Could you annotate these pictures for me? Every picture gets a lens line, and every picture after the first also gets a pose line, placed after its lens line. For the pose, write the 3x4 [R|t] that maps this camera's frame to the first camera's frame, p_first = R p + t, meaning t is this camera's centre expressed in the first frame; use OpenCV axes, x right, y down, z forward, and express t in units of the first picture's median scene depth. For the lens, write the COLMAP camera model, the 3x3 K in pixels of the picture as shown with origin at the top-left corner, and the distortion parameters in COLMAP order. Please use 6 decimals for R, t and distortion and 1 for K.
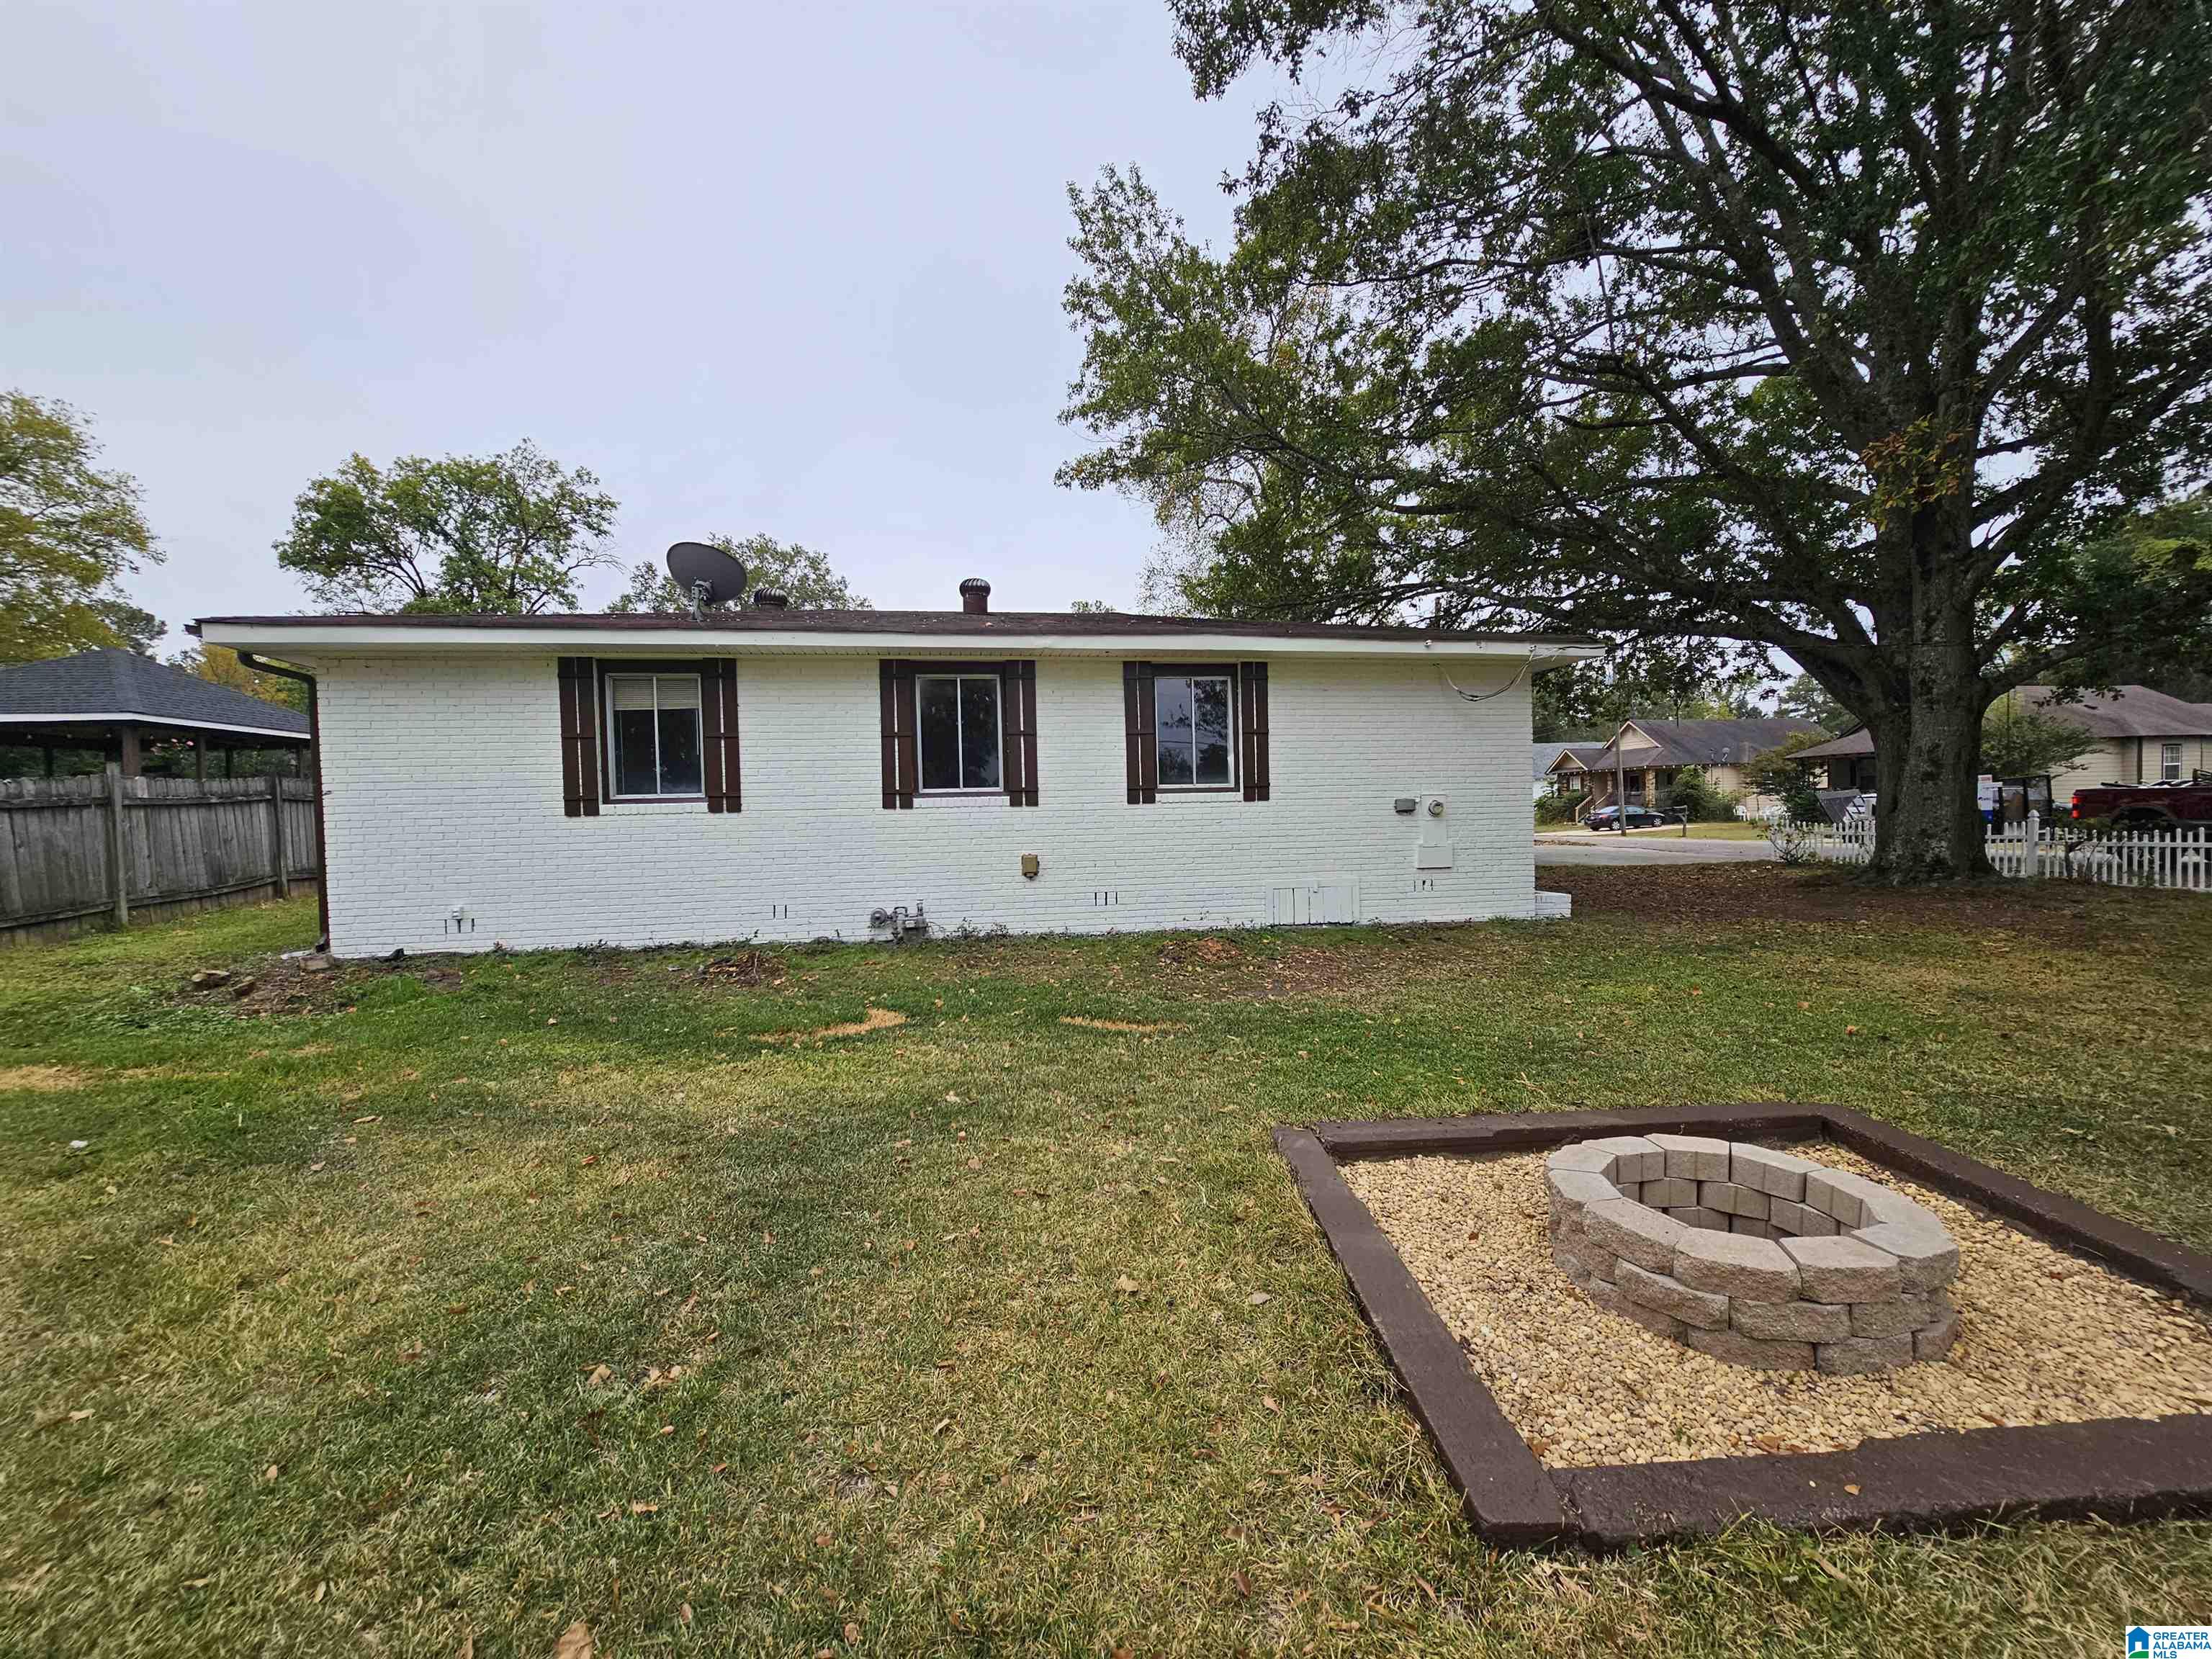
lens RADIAL K [[905.2, 0, 1106.4], [0, 905.2, 829.5], [0, 0, 1]] dist [-0.001226, 0.000224]
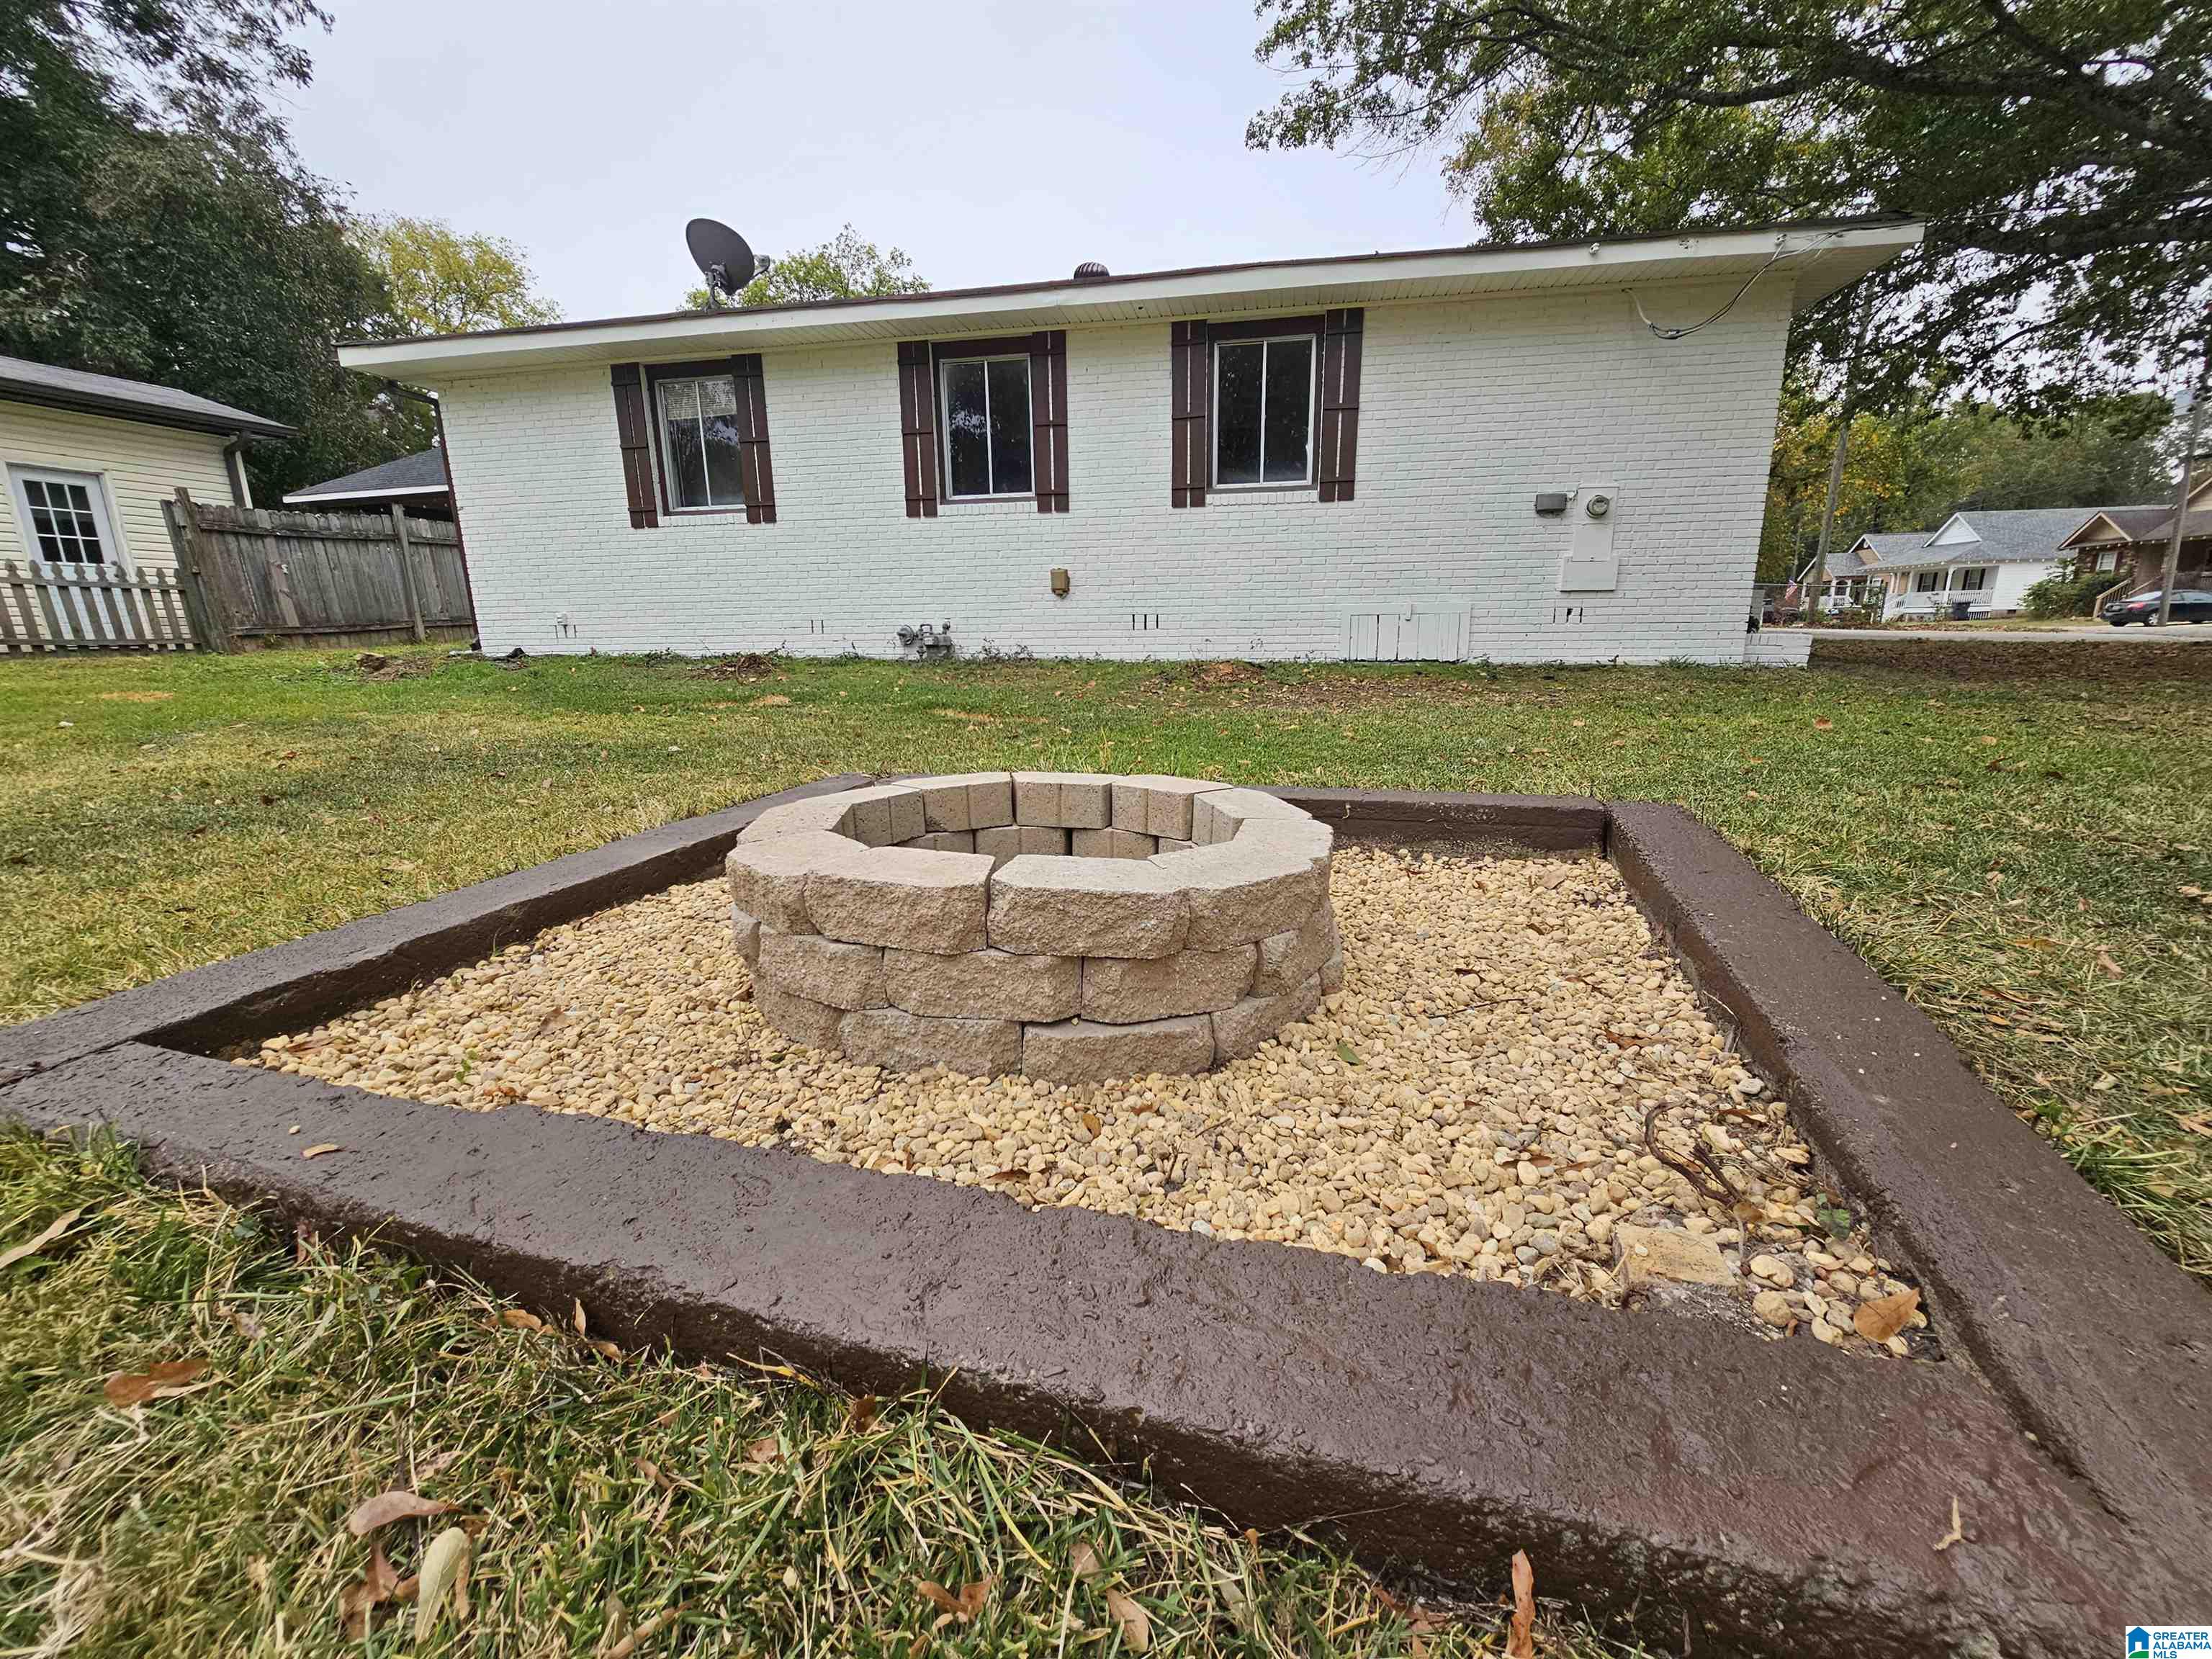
lens RADIAL K [[905.2, 0, 1105.6], [0, 905.2, 832.3], [0, 0, 1]] dist [-0.001226, 0.000224]
pose [[0.933887, 0.090517, -0.345923, 0.290935], [-0.014168, 0.976036, 0.217150, 0.086905], [0.357289, -0.197892, 0.912789, 0.146887]]
